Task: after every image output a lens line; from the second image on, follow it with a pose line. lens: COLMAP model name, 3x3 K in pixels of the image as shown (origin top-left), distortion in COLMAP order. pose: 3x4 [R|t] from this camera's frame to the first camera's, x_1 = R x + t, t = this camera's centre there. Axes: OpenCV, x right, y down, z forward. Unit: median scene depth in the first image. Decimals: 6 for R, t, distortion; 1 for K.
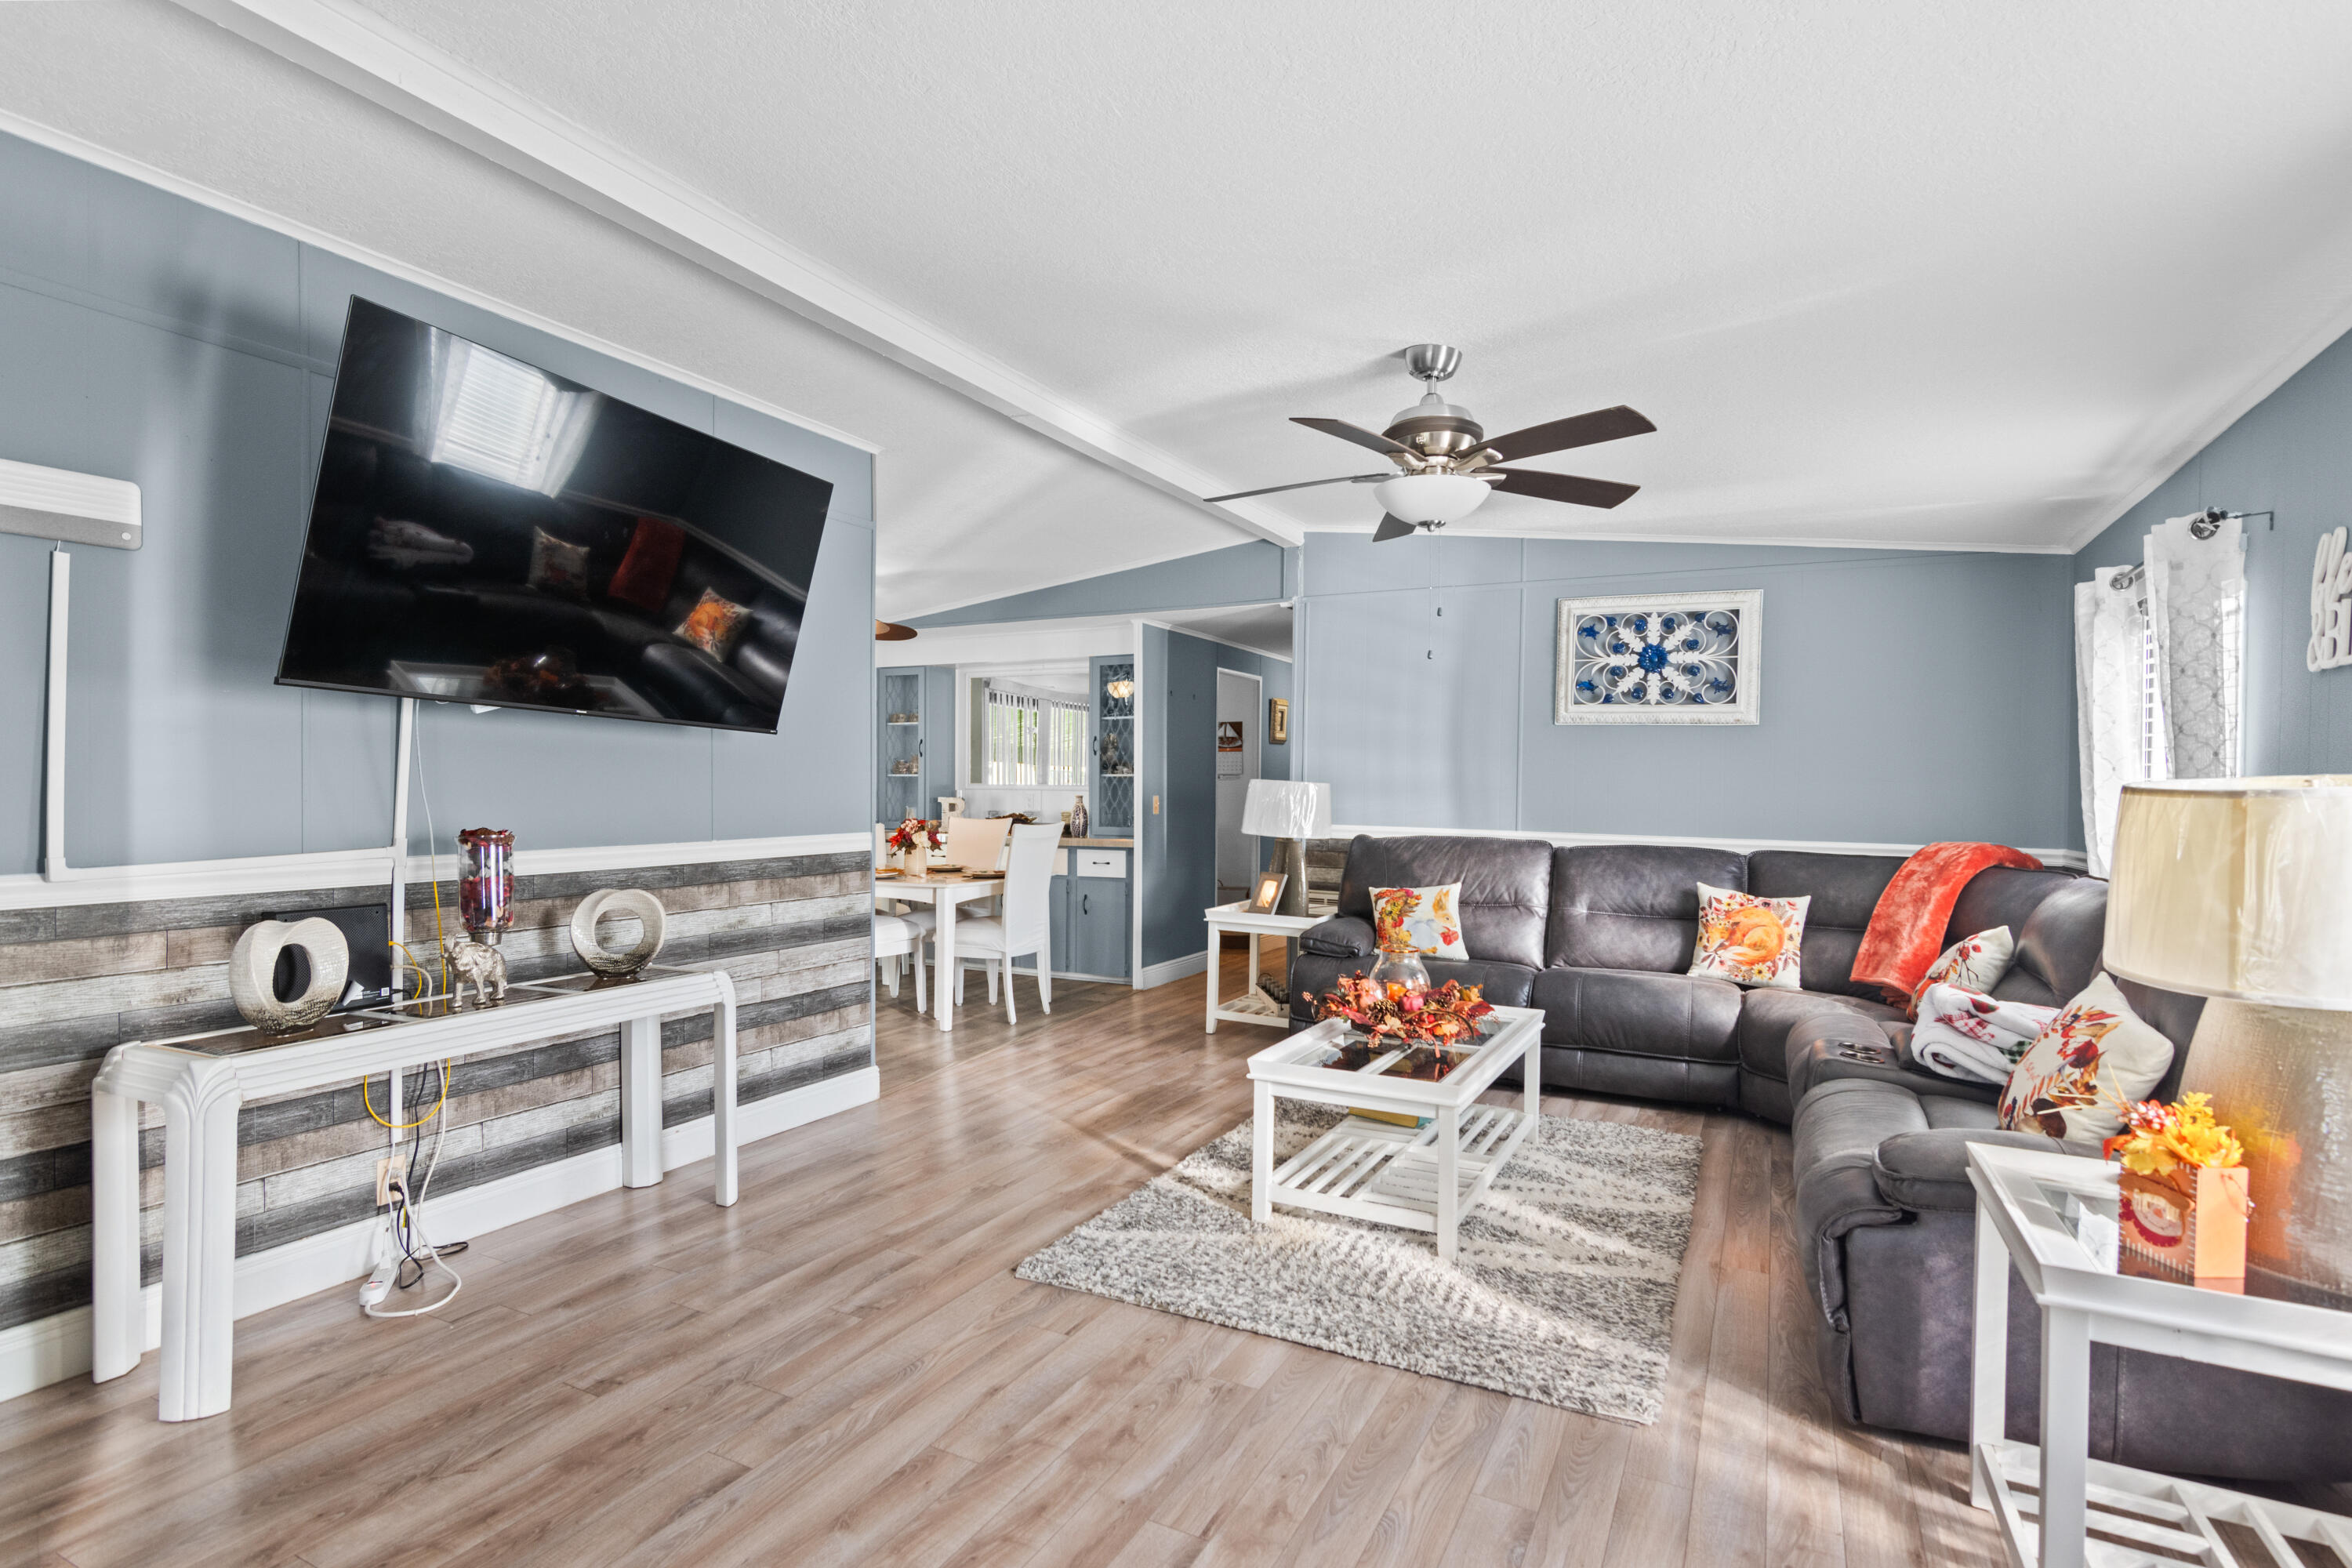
lens RADIAL K [[1153.5, 0, 1176.0], [0, 1153.5, 784.0], [0, 0, 1]] dist [-0.003611, -0.001118]
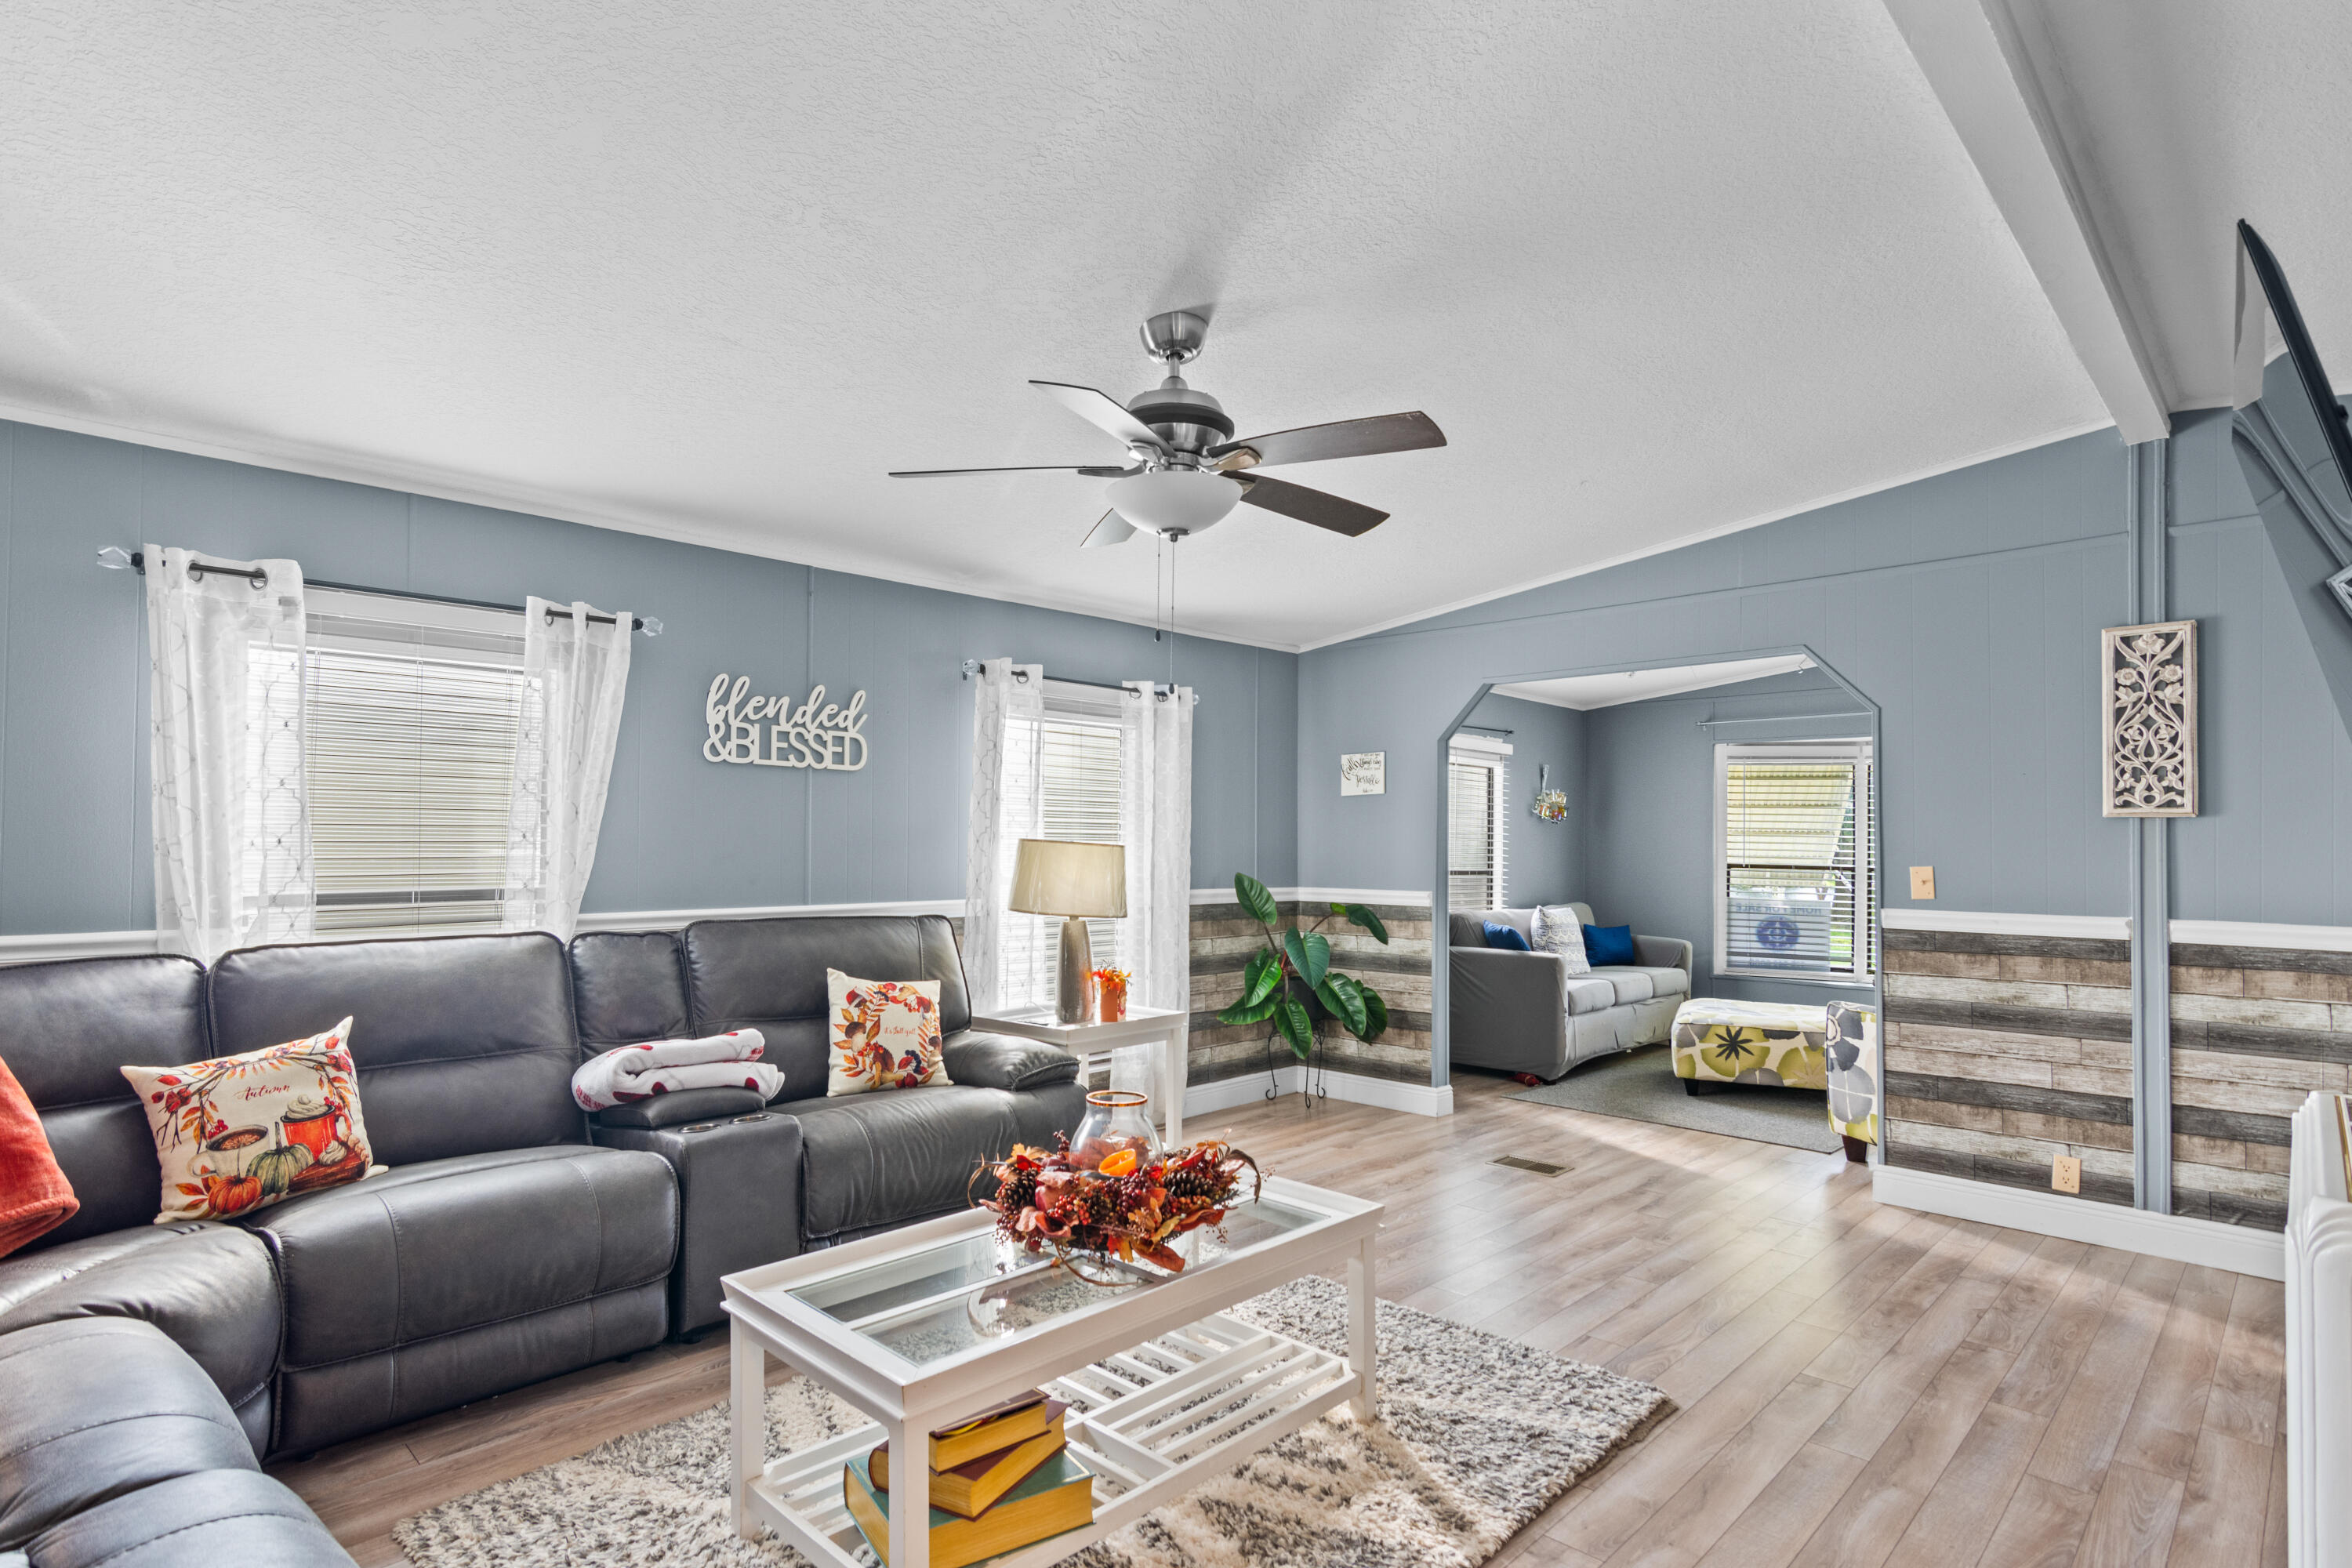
lens RADIAL K [[1165.3, 0, 1176.0], [0, 1165.3, 822.0], [0, 0, 1]] dist [-0.002008, 0.000000]
pose [[-0.955322, -0.009474, 0.295415, -0.020447], [-0.015600, 0.999709, -0.018386, 0.000026], [-0.295155, -0.022173, -0.955192, 1.101865]]
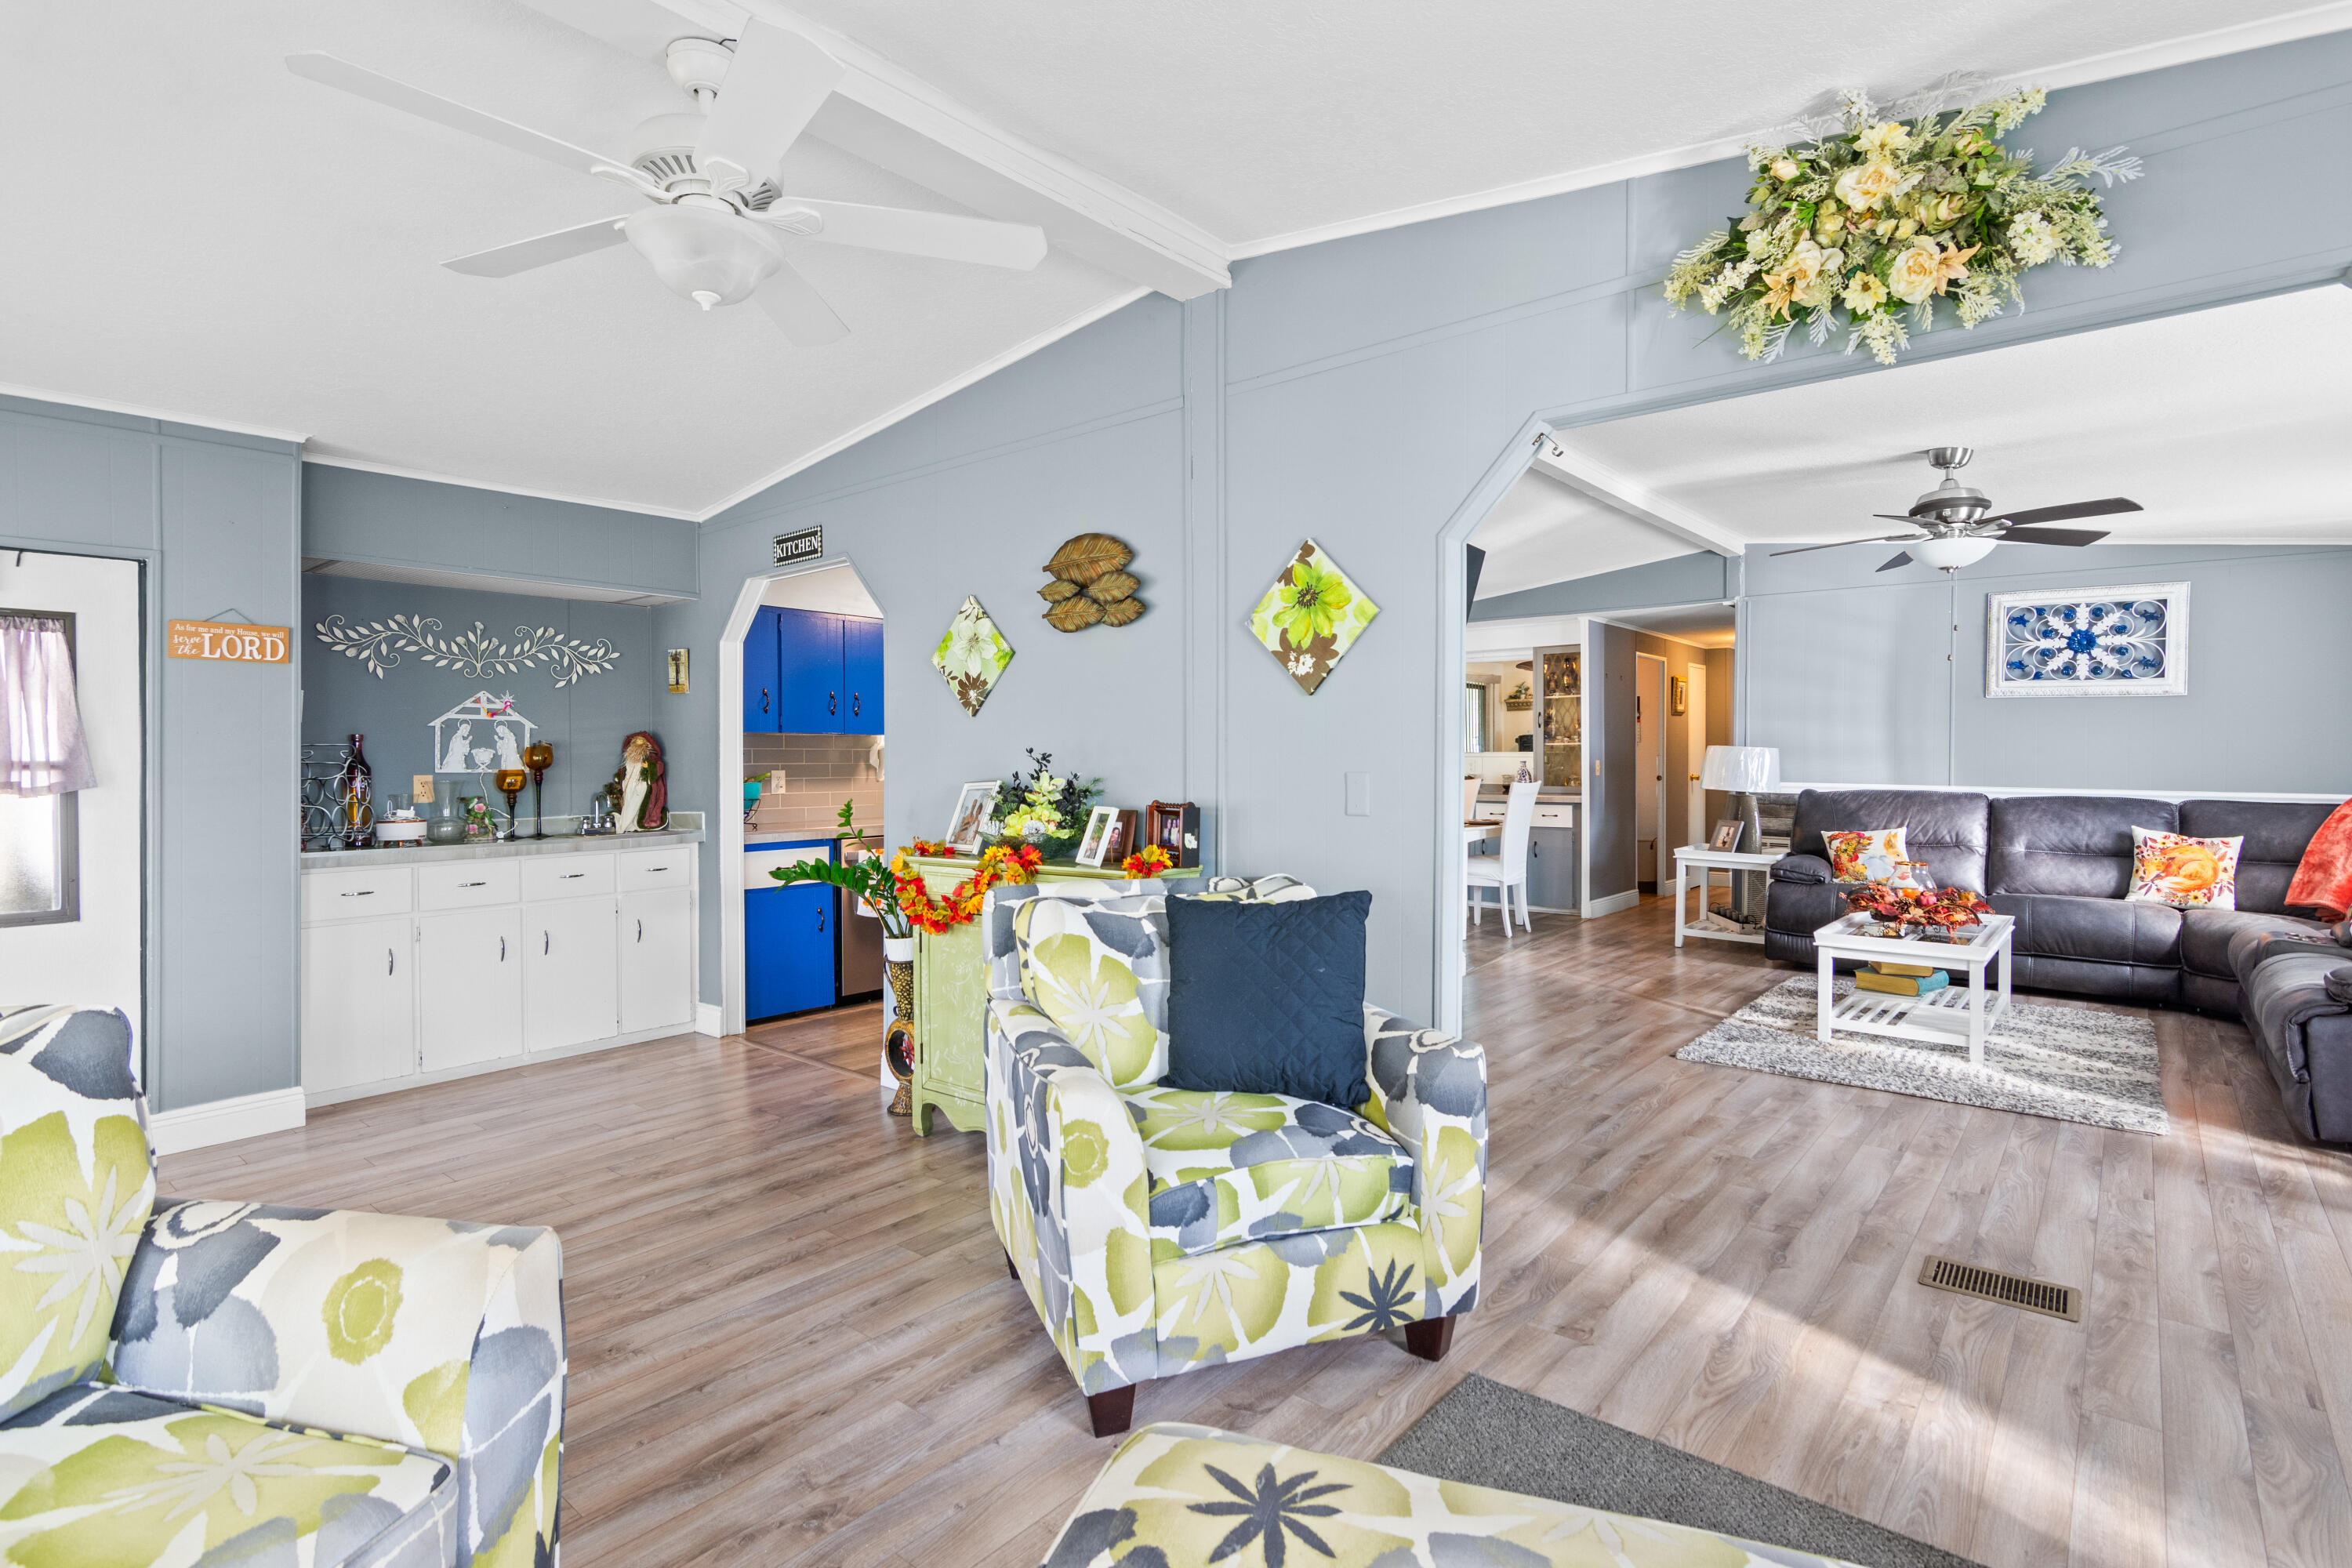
lens RADIAL K [[1148.8, 0, 1178.1], [0, 1148.8, 756.0], [0, 0, 1]] dist [-0.000100, 0.002129]
pose [[0.976640, -0.009304, -0.214682, -0.258848], [0.009627, 0.999954, 0.000461, 0.000963], [0.214668, -0.002517, 0.976684, -0.386668]]
